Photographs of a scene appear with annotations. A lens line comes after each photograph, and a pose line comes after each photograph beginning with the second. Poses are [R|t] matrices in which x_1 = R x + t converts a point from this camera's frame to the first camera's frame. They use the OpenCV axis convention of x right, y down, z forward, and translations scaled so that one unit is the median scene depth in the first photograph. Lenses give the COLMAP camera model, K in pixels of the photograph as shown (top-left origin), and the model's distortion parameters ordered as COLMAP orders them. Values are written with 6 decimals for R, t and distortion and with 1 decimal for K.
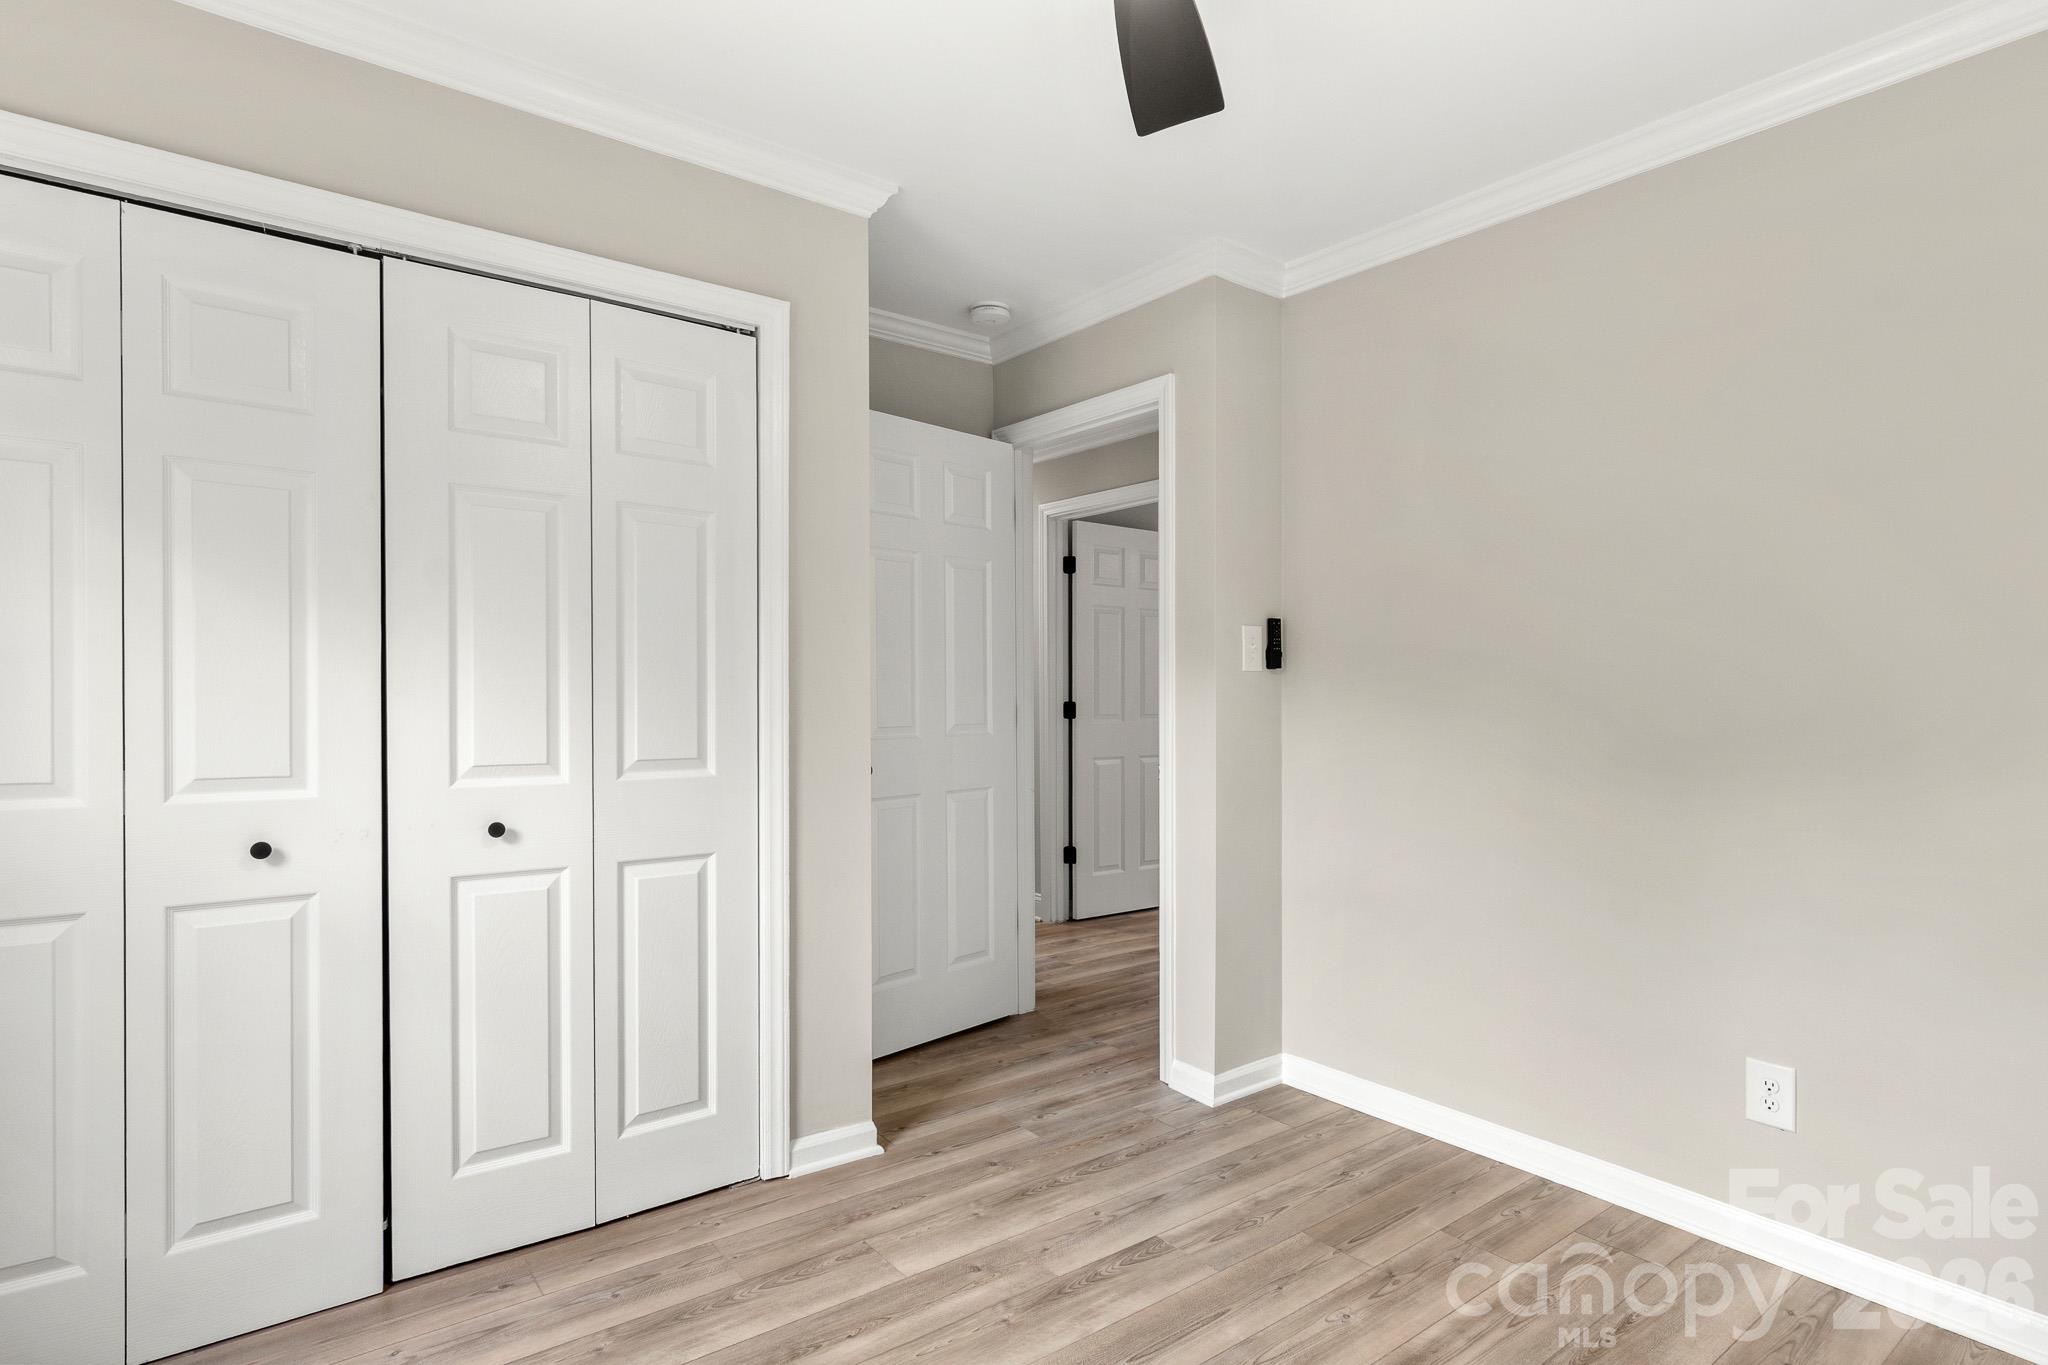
lens RADIAL K [[1009.6, 0, 1028.1], [0, 1009.6, 698.1], [0, 0, 1]] dist [-0.025928, -0.000079]
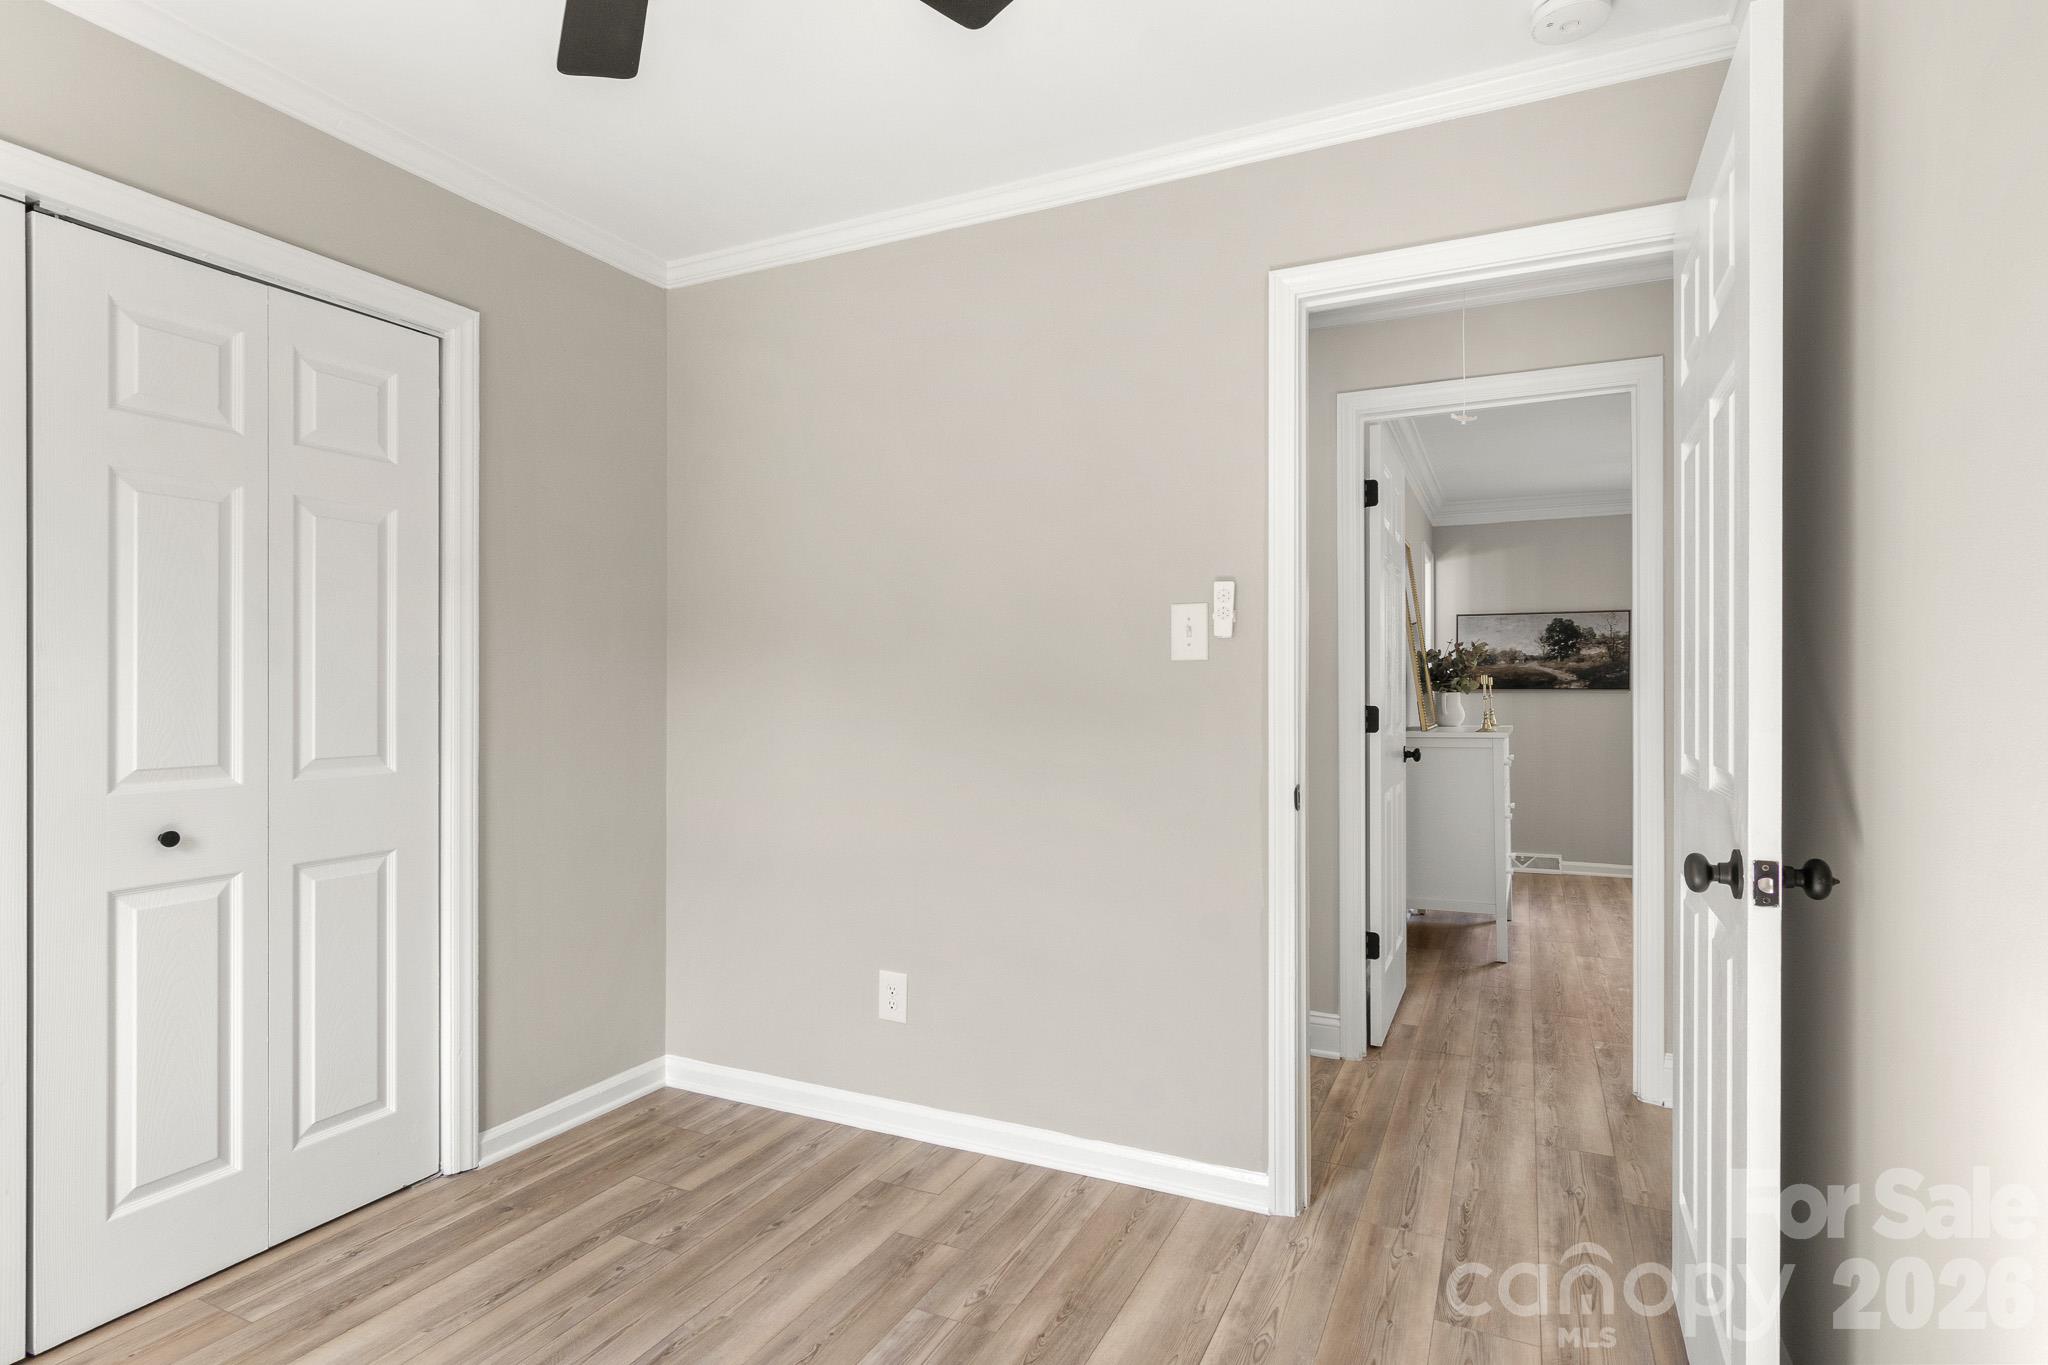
lens RADIAL K [[1044.6, 0, 1027.9], [0, 1044.6, 699.7], [0, 0, 1]] dist [0.002651, 0.000687]
pose [[0.884422, -0.007799, 0.466622, -0.248973], [0.004859, 0.999960, 0.007503, 0.000023], [-0.466662, -0.004369, 0.884425, -0.224352]]
